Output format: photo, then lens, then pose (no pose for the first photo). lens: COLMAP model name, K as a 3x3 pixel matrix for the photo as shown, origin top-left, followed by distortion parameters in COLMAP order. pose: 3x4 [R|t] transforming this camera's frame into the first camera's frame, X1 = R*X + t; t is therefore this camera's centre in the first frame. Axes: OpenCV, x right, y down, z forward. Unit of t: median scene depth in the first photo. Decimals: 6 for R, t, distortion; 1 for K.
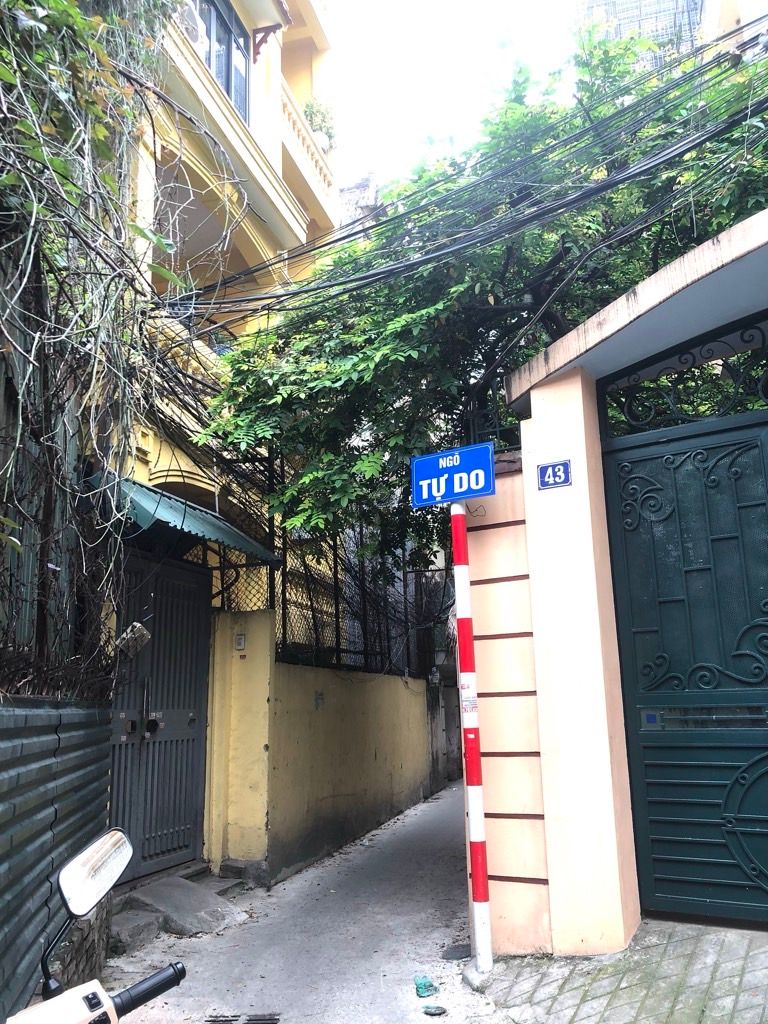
lens RADIAL K [[827.5, 0, 388.1], [0, 827.5, 516.1], [0, 0, 1]] dist [0.004582, -0.000179]
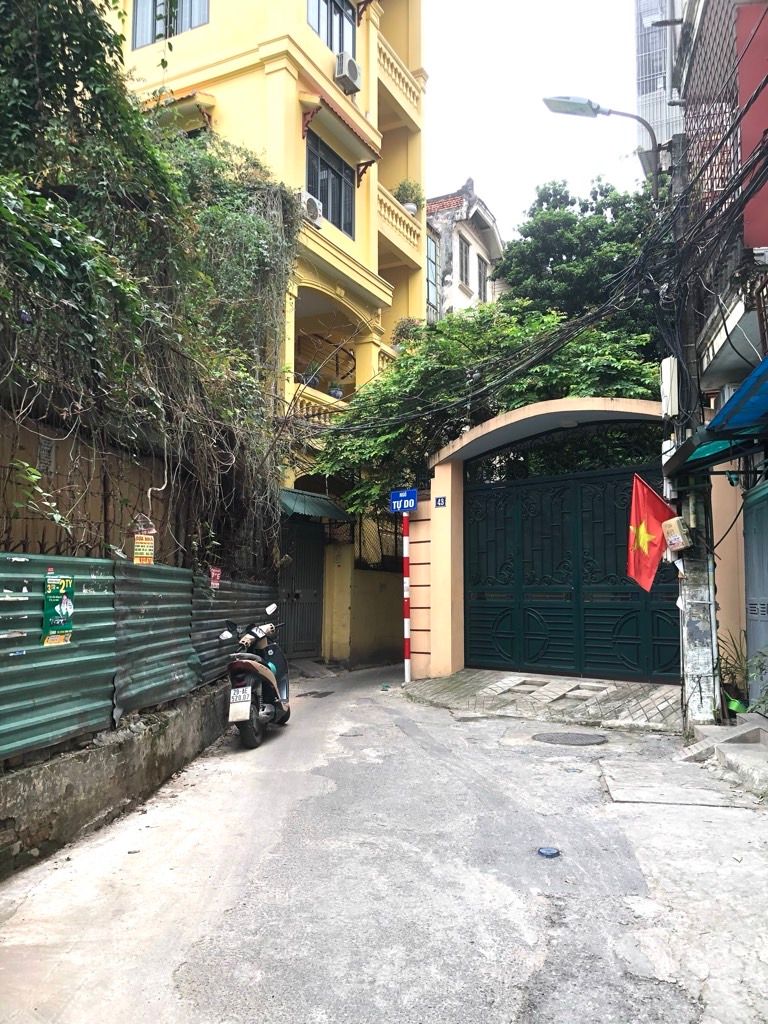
lens RADIAL K [[827.5, 0, 381.3], [0, 827.5, 512.0], [0, 0, 1]] dist [0.004582, -0.000179]
pose [[0.978275, 0.010779, -0.207029, 0.529948], [0.014559, 0.992609, 0.120476, -0.316766], [0.206797, -0.120873, 0.970889, -1.459253]]
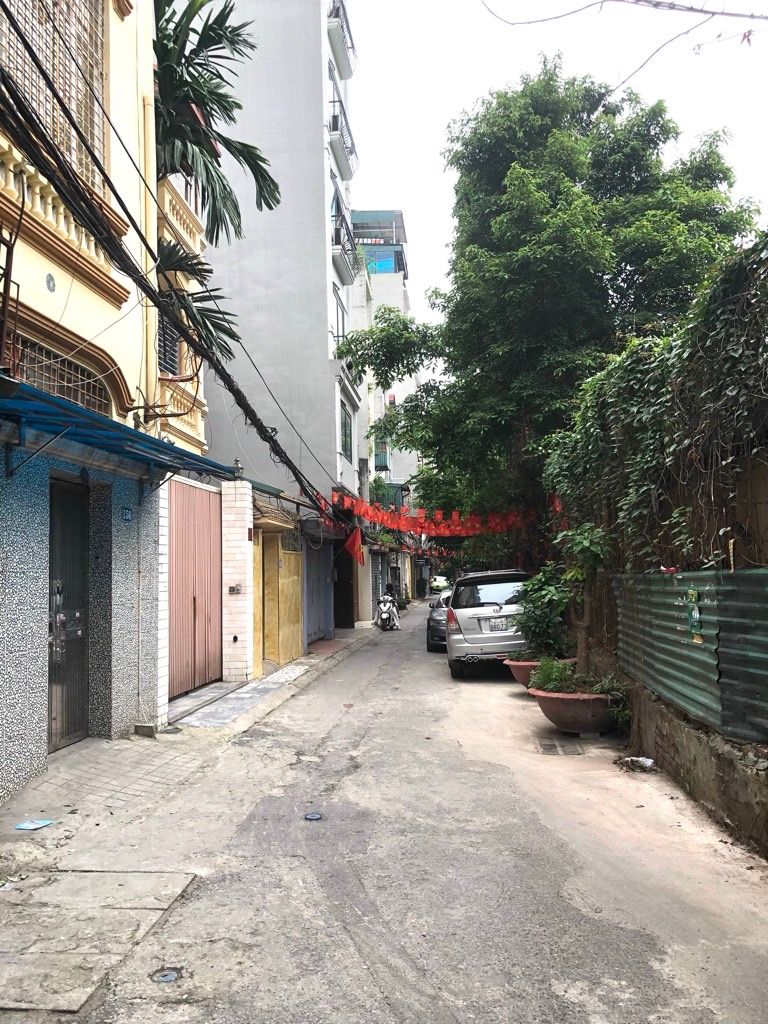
lens RADIAL K [[827.5, 0, 384.0], [0, 827.5, 511.6], [0, 0, 1]] dist [0.004582, -0.000179]
pose [[-0.993317, 0.055102, 0.101420, 0.054772], [0.022587, 0.954498, -0.297359, 0.527783], [-0.113191, -0.293081, -0.949364, 2.650362]]
